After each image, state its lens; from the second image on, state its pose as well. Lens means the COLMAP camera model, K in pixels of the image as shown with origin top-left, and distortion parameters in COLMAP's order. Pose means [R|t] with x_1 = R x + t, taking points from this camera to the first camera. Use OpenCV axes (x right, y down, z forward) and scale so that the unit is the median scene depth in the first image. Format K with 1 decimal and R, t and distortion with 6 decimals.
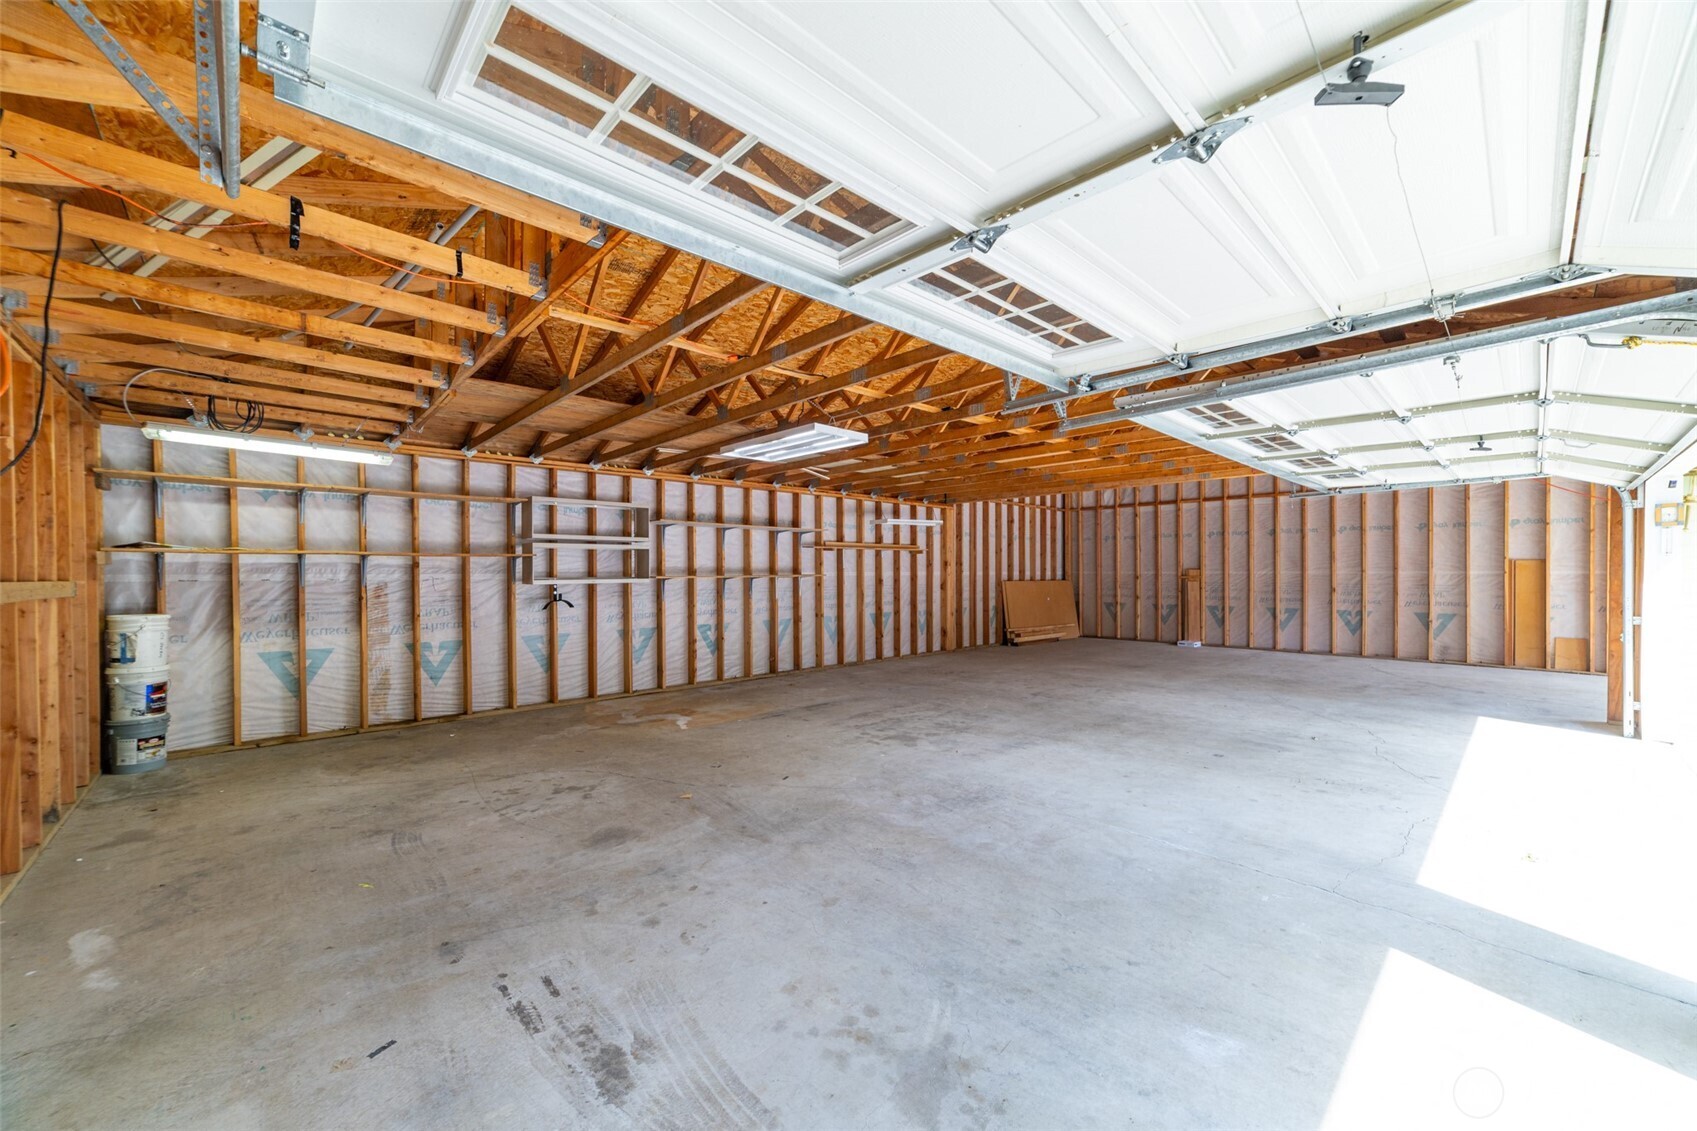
lens RADIAL K [[661.3, 0, 865.2], [0, 661.3, 568.7], [0, 0, 1]] dist [-0.010207, 0.011920]
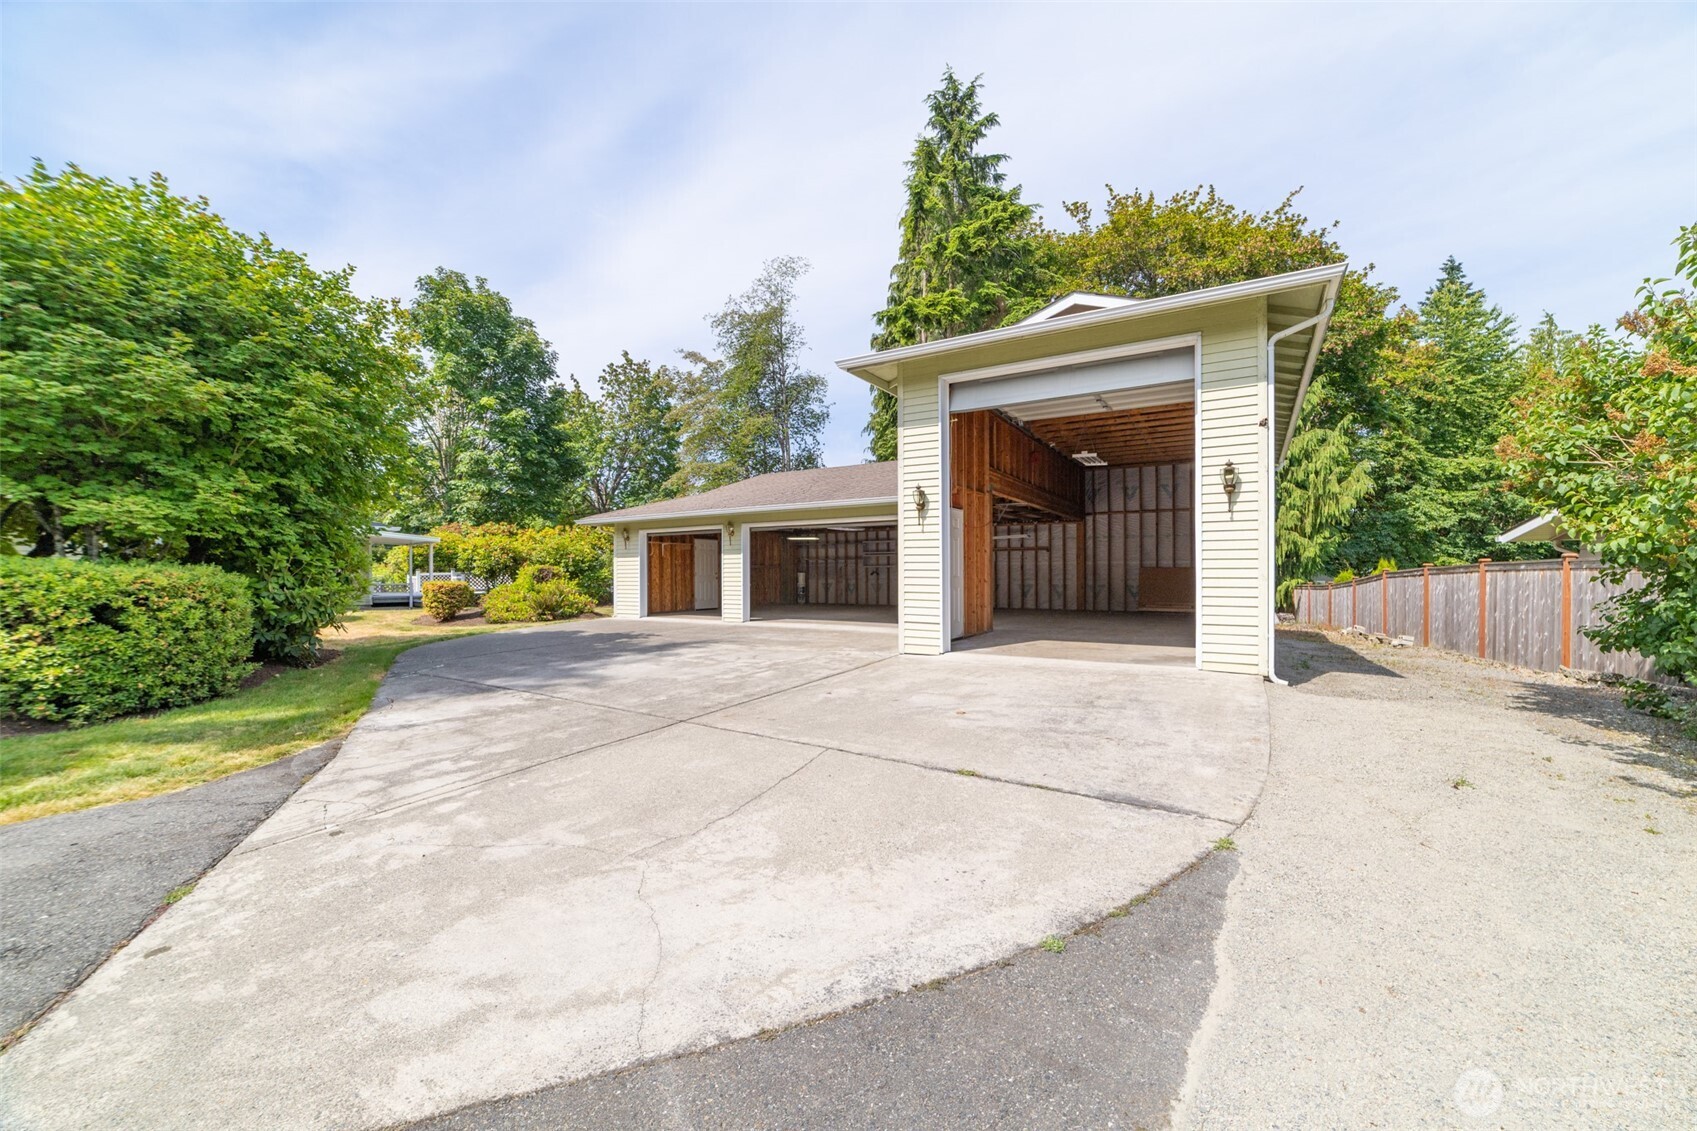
lens RADIAL K [[661.3, 0, 865.2], [0, 661.3, 568.7], [0, 0, 1]] dist [-0.010207, 0.011920]
pose [[0.263186, 0.000006, -0.964745, 1.687166], [0.004549, 0.999989, 0.001247, 0.016604], [0.964734, -0.004717, 0.263183, 0.061921]]
